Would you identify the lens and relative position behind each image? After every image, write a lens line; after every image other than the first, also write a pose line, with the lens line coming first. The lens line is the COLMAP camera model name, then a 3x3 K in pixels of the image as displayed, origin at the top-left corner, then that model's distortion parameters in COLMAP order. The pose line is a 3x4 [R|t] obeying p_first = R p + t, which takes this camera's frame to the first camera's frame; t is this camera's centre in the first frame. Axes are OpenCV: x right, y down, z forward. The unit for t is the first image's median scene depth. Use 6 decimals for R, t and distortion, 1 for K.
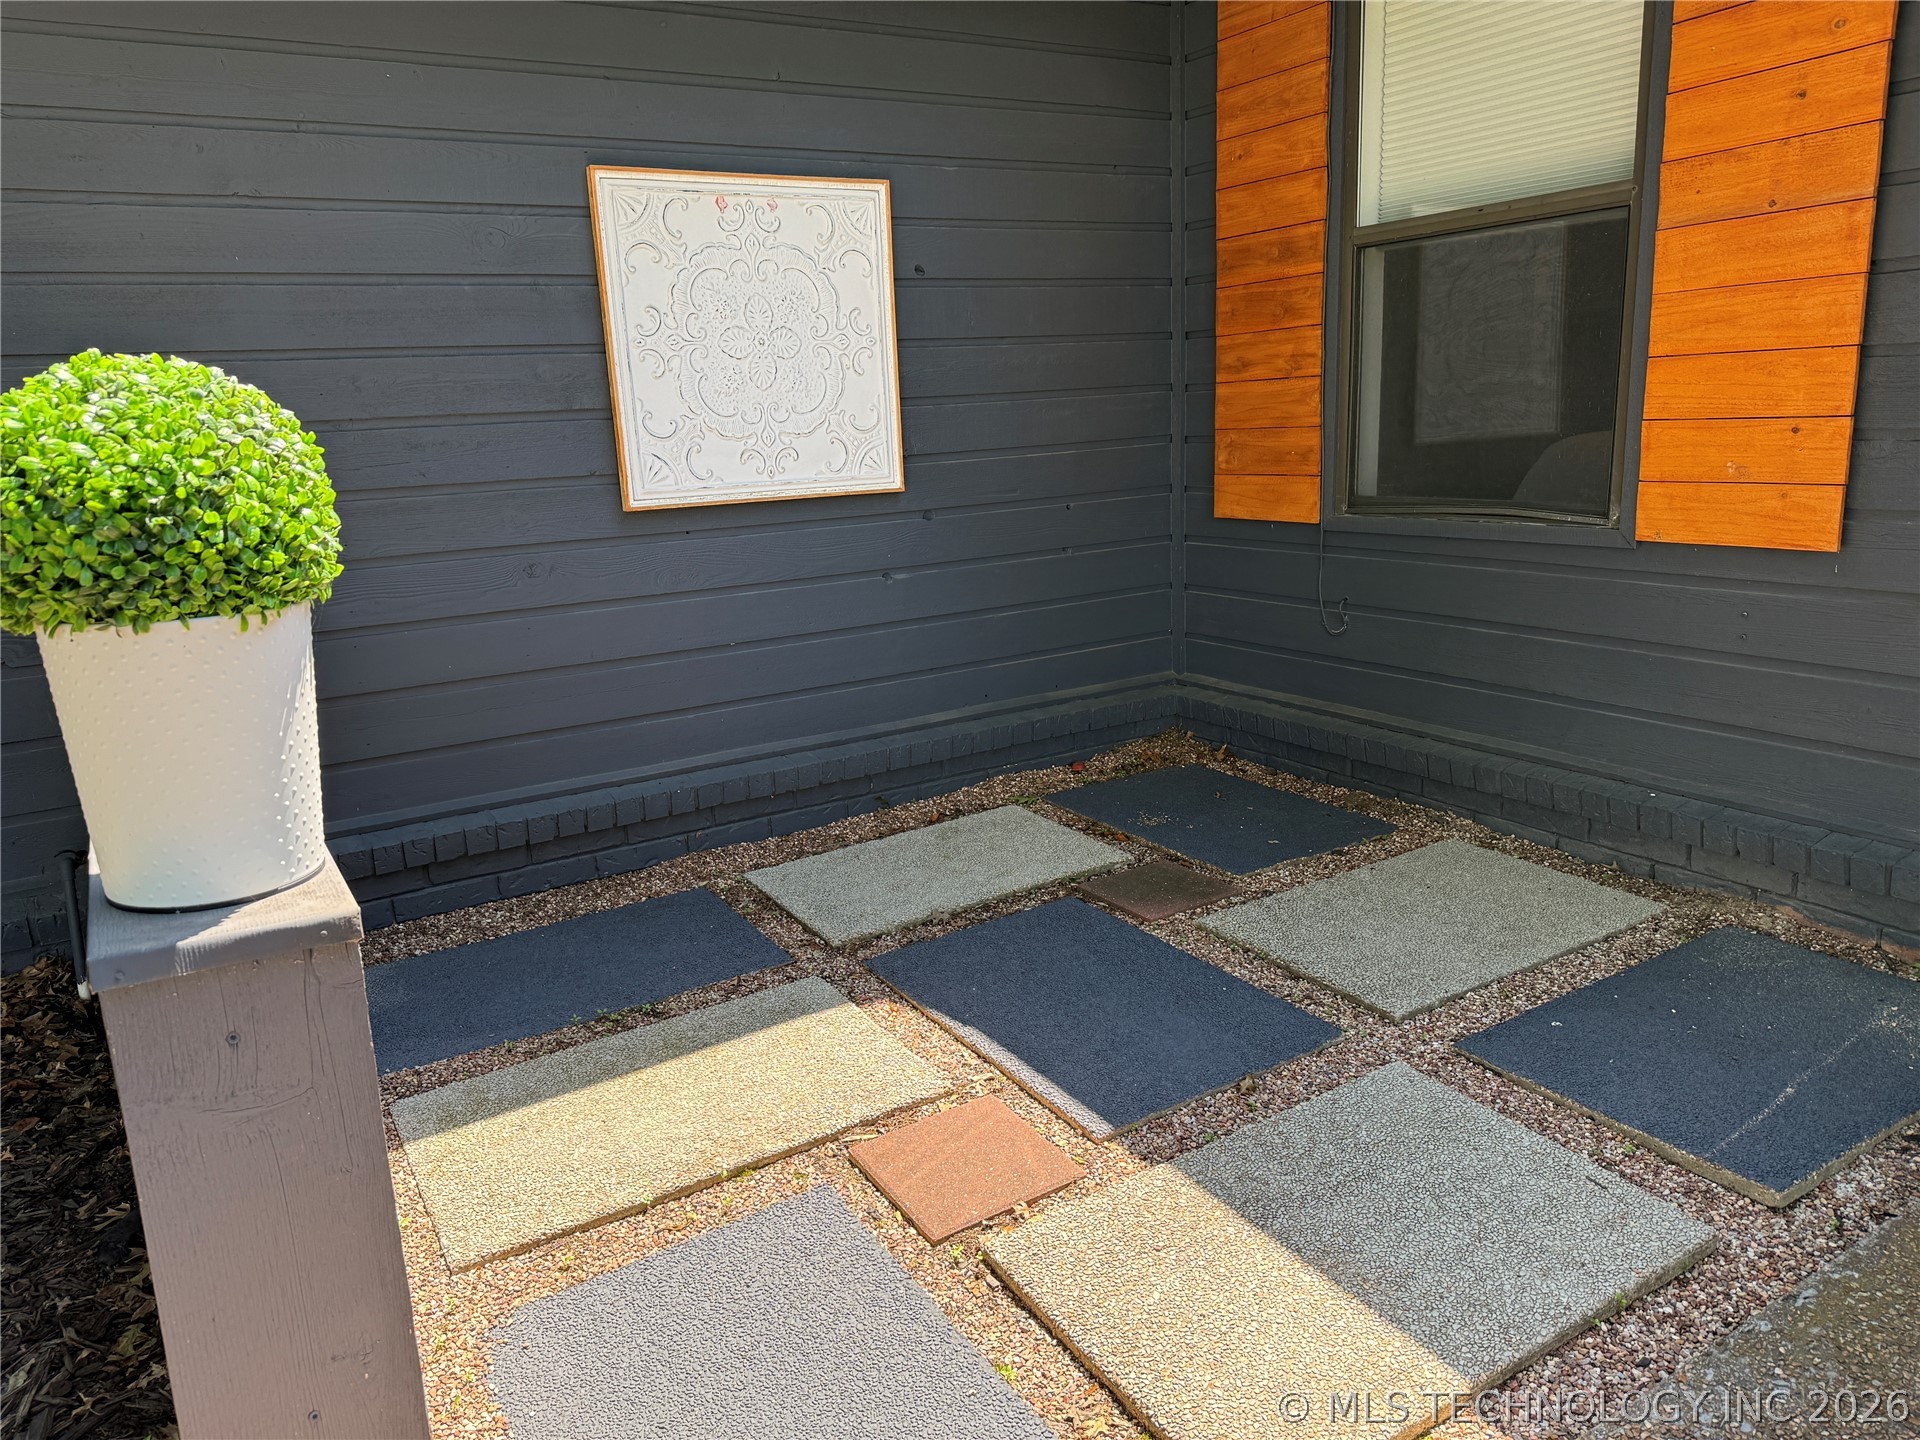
lens RADIAL K [[1331.4, 0, 971.2], [0, 1331.4, 718.1], [0, 0, 1]] dist [0.070376, -0.082455]
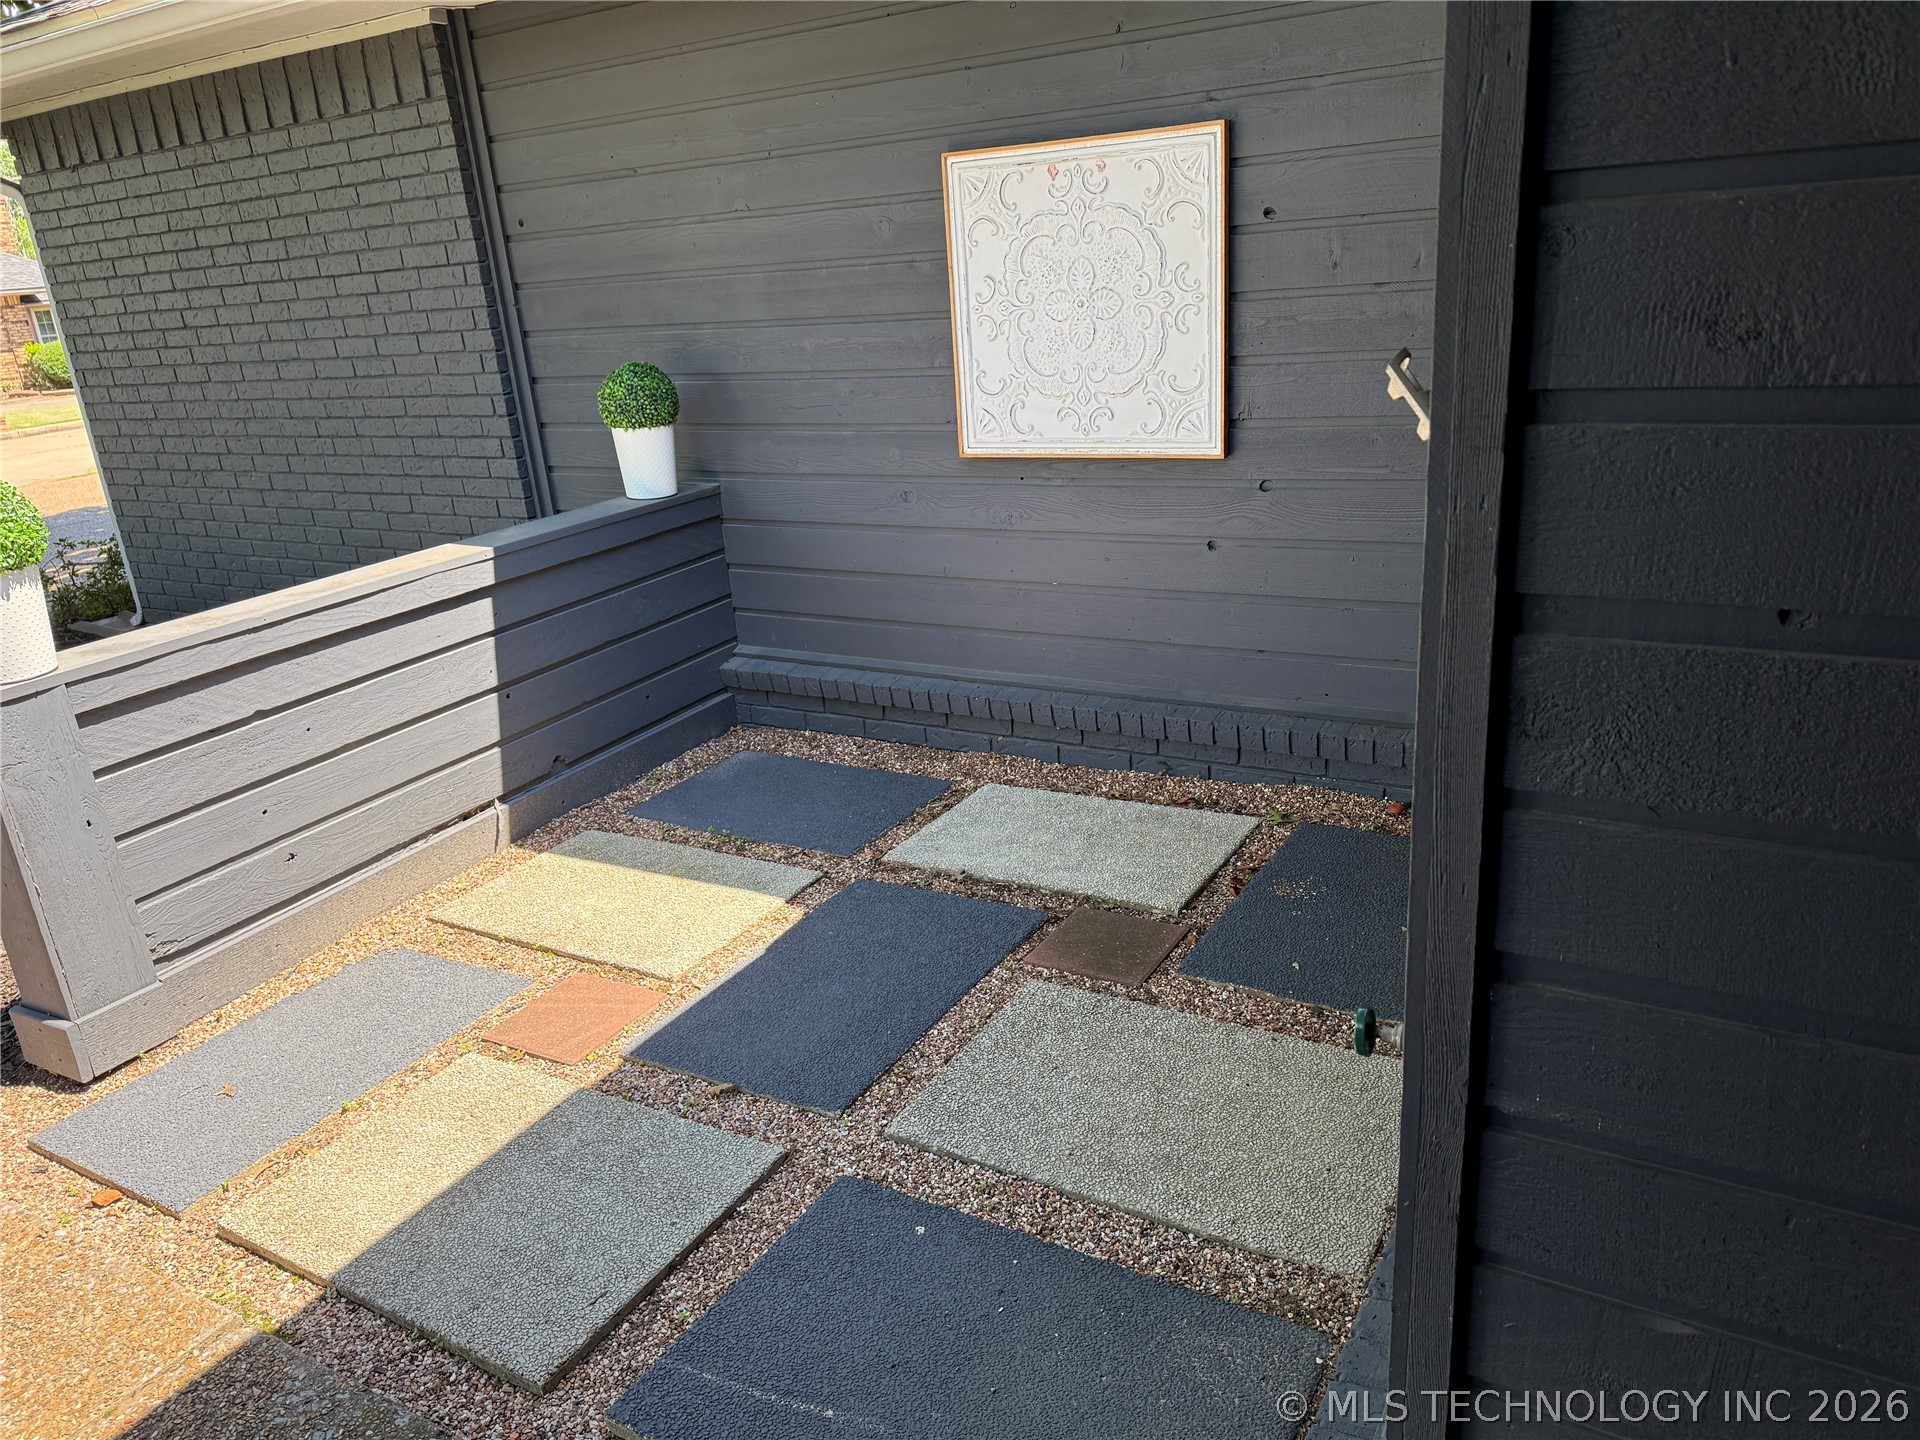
lens RADIAL K [[1331.4, 0, 963.8], [0, 1331.4, 722.4], [0, 0, 1]] dist [0.070376, -0.082455]
pose [[0.468597, 0.299569, -0.831069, 0.781695], [-0.152201, 0.954059, 0.258083, -0.233751], [0.870202, 0.005552, 0.492664, 0.428908]]
